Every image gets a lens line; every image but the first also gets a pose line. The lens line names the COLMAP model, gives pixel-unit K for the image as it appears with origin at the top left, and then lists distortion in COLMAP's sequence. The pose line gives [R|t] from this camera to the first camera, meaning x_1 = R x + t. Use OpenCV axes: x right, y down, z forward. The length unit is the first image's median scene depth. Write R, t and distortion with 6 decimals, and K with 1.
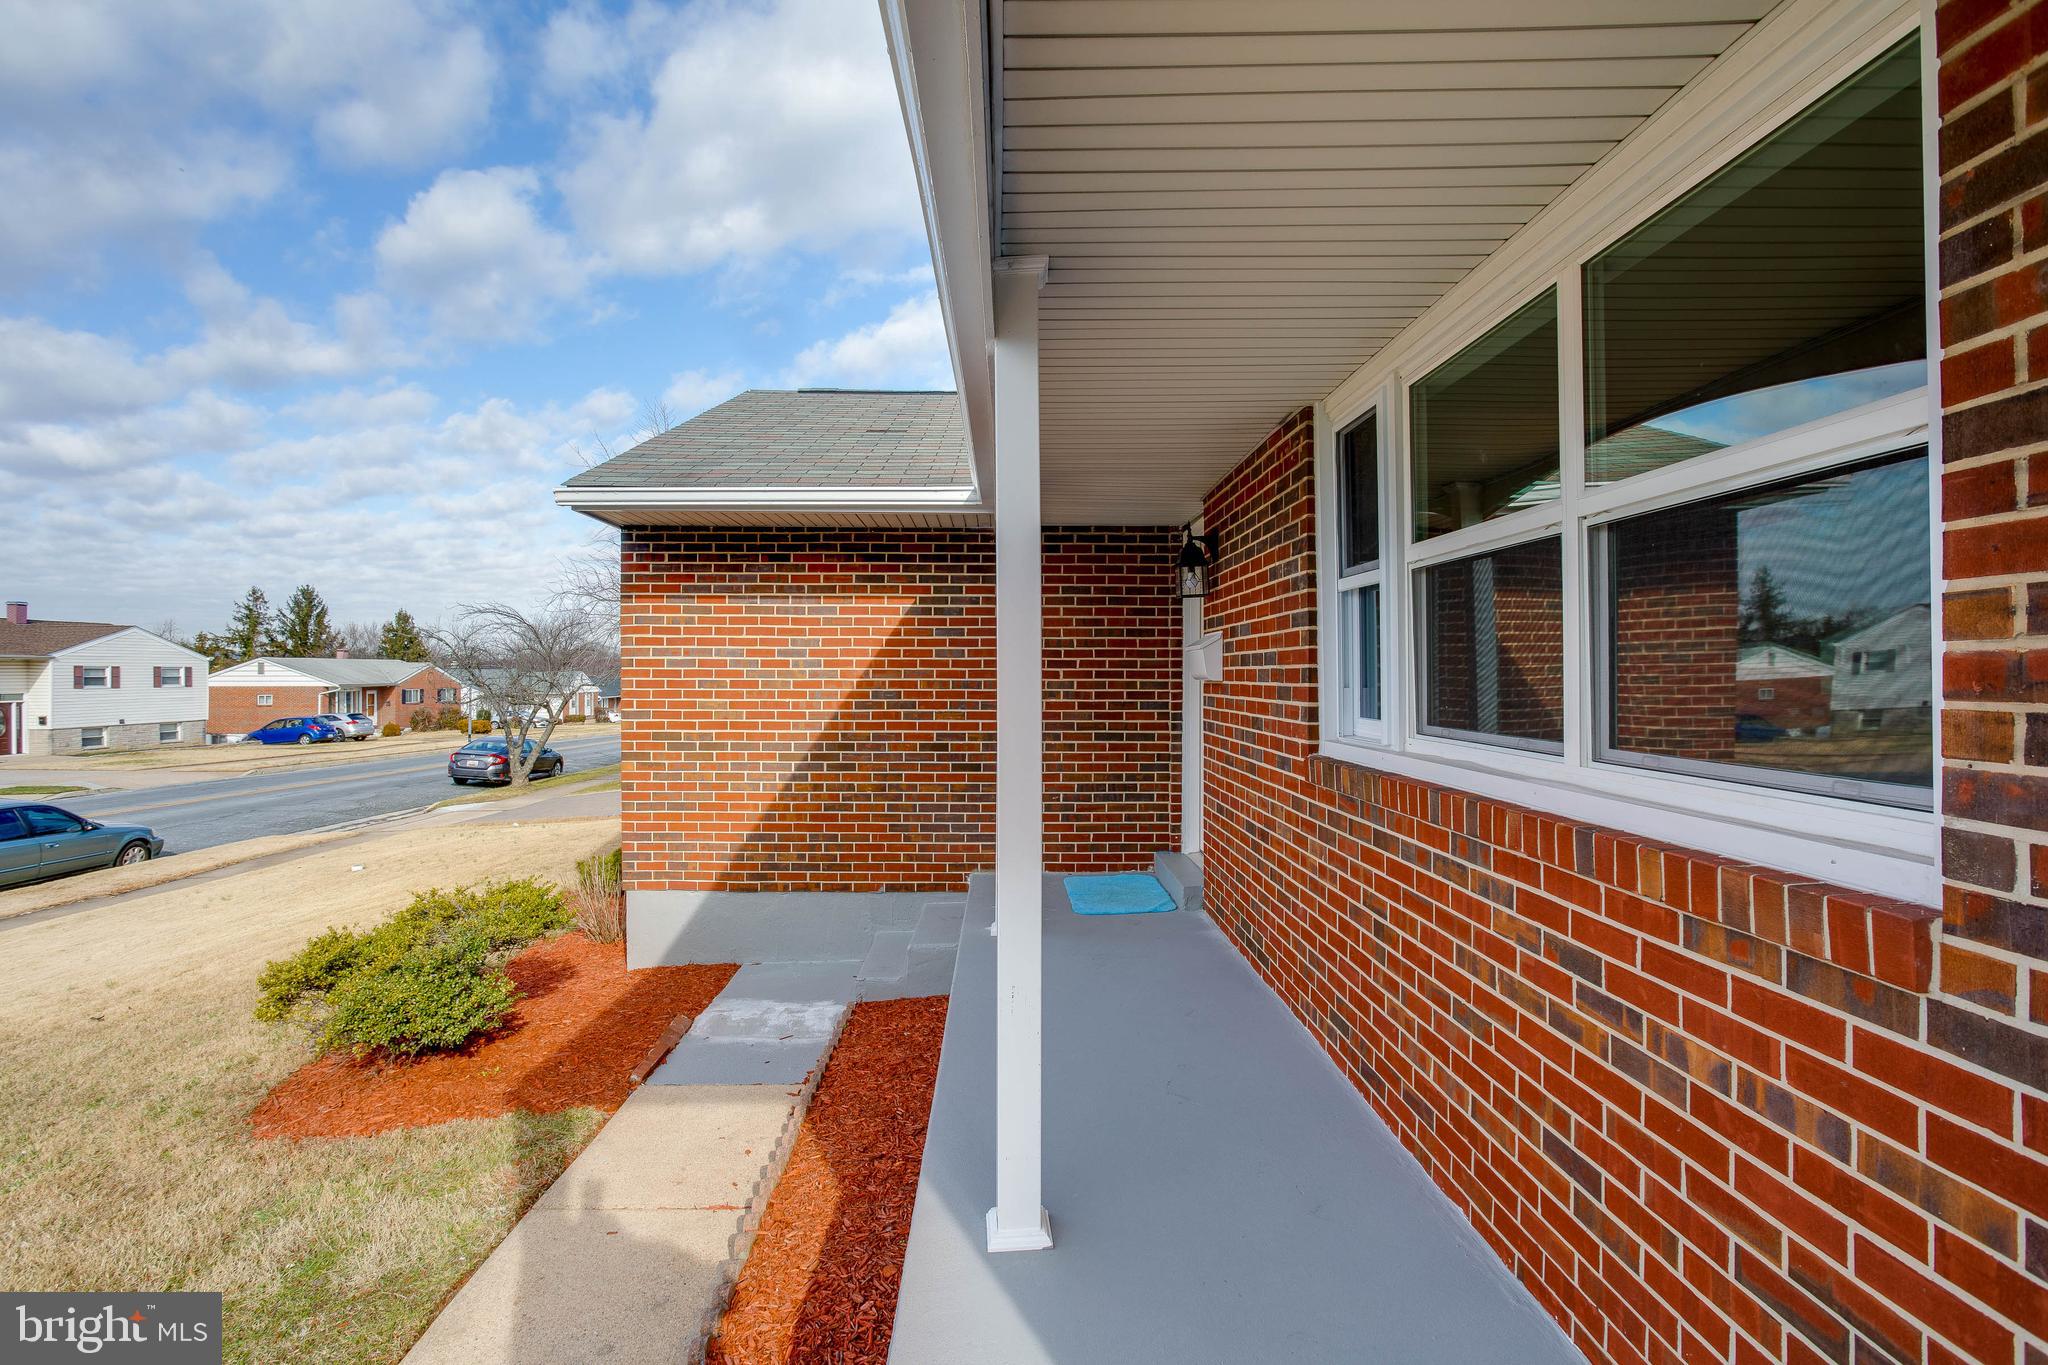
lens RADIAL K [[980.7, 0, 1021.5], [0, 980.7, 665.4], [0, 0, 1]] dist [-0.001887, 0.000090]
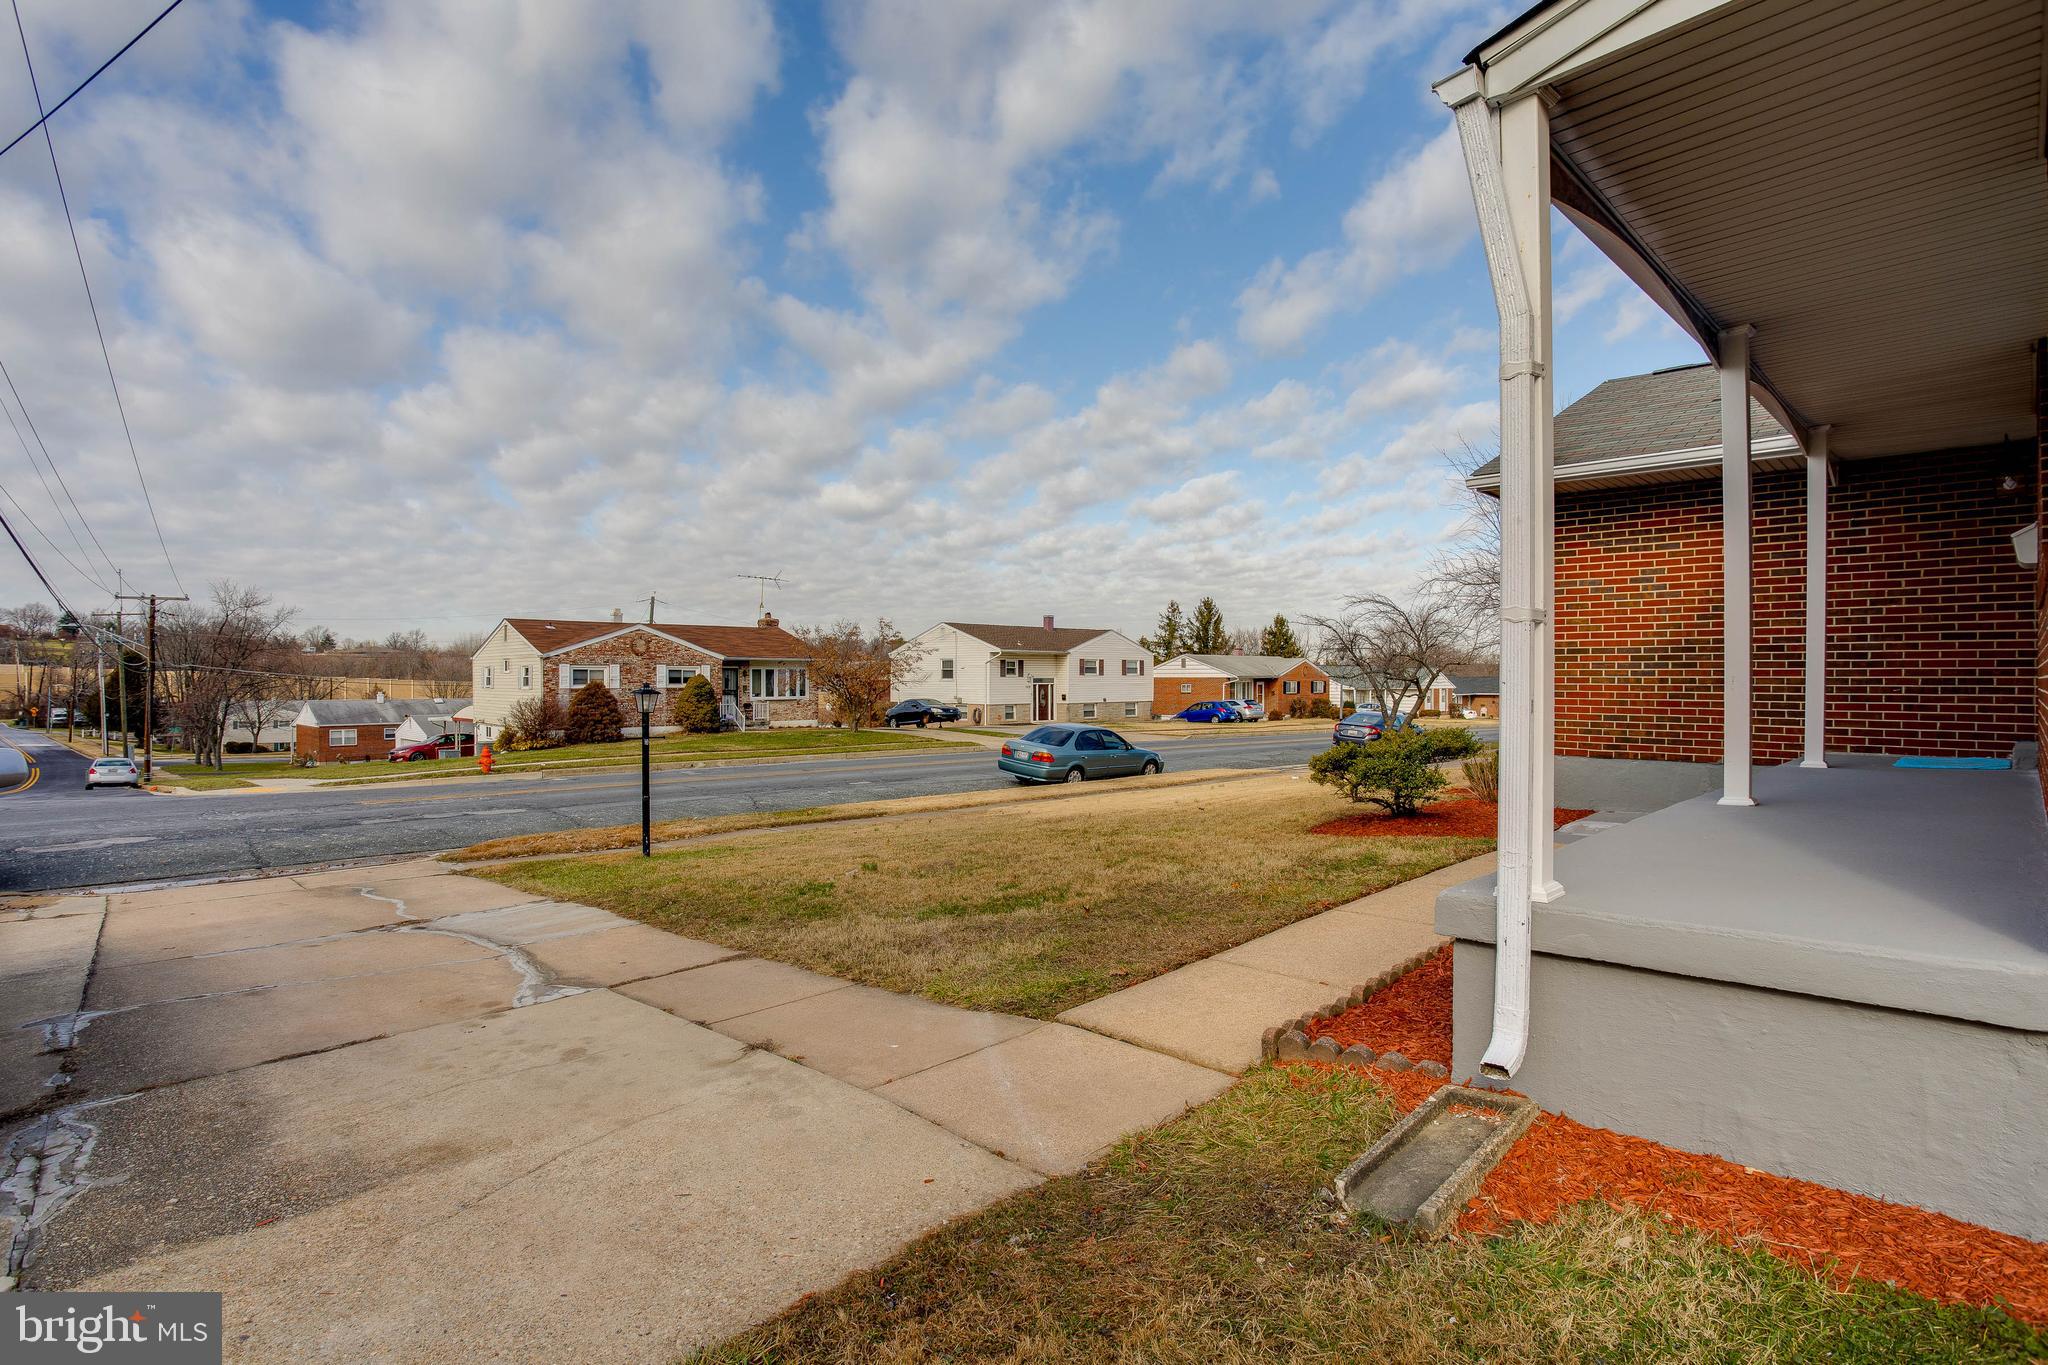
lens RADIAL K [[980.7, 0, 1021.5], [0, 980.7, 665.4], [0, 0, 1]] dist [-0.001887, 0.000090]
pose [[0.681098, 0.006666, -0.732162, 0.037959], [-0.005144, 0.999977, 0.004318, 0.022547], [0.732175, 0.000825, 0.681116, -0.119746]]
